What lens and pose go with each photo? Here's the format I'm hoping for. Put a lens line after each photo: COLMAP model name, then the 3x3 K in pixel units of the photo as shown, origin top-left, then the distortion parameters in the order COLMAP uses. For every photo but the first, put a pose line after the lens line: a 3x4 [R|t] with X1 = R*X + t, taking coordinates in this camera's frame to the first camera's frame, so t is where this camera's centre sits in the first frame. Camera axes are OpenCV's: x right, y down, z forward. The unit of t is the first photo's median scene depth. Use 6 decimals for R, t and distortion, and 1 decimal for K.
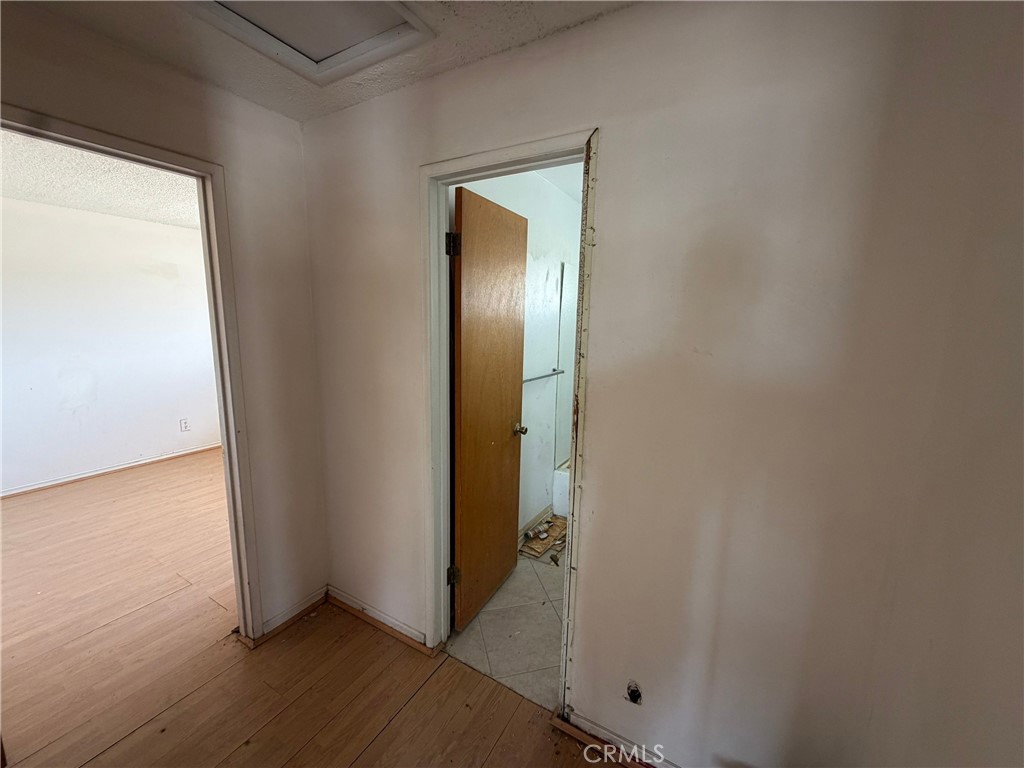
lens RADIAL K [[407.9, 0, 512.0], [0, 407.9, 384.0], [0, 0, 1]] dist [-0.000558, -0.000039]
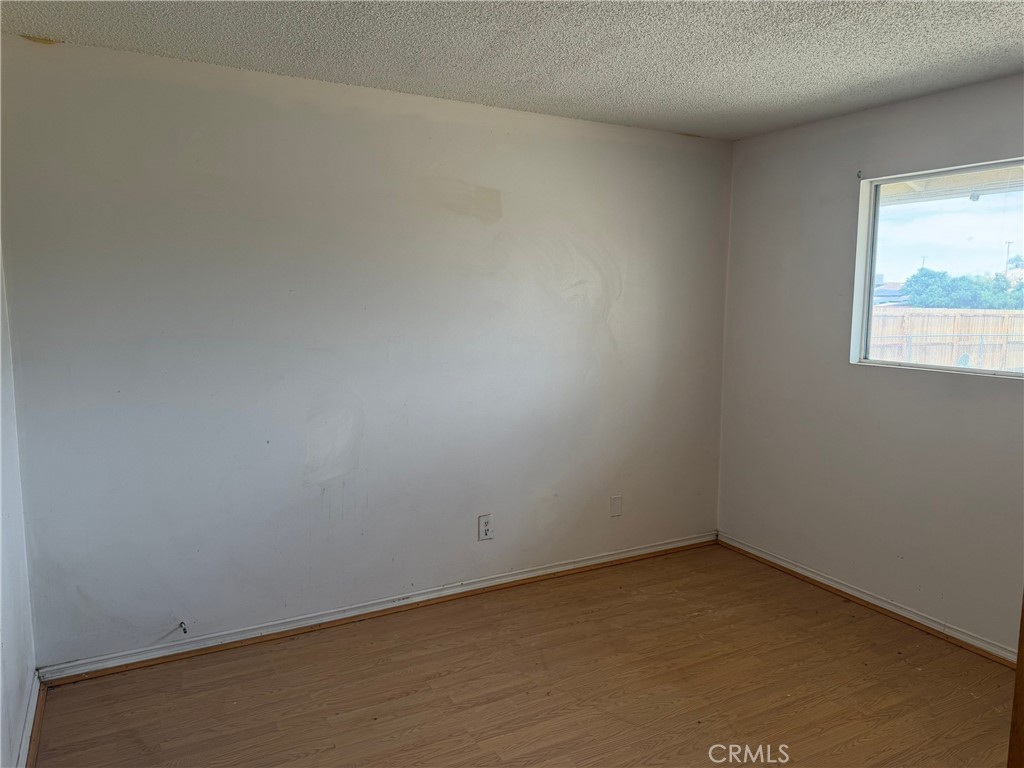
lens RADIAL K [[708.9, 0, 512.0], [0, 708.9, 384.0], [0, 0, 1]] dist [0.059760, -0.125149]
pose [[0.853944, 0.048062, -0.518140, -0.388864], [-0.074829, 0.996718, -0.030871, -0.043343], [0.514956, 0.065134, 0.854738, 0.331716]]
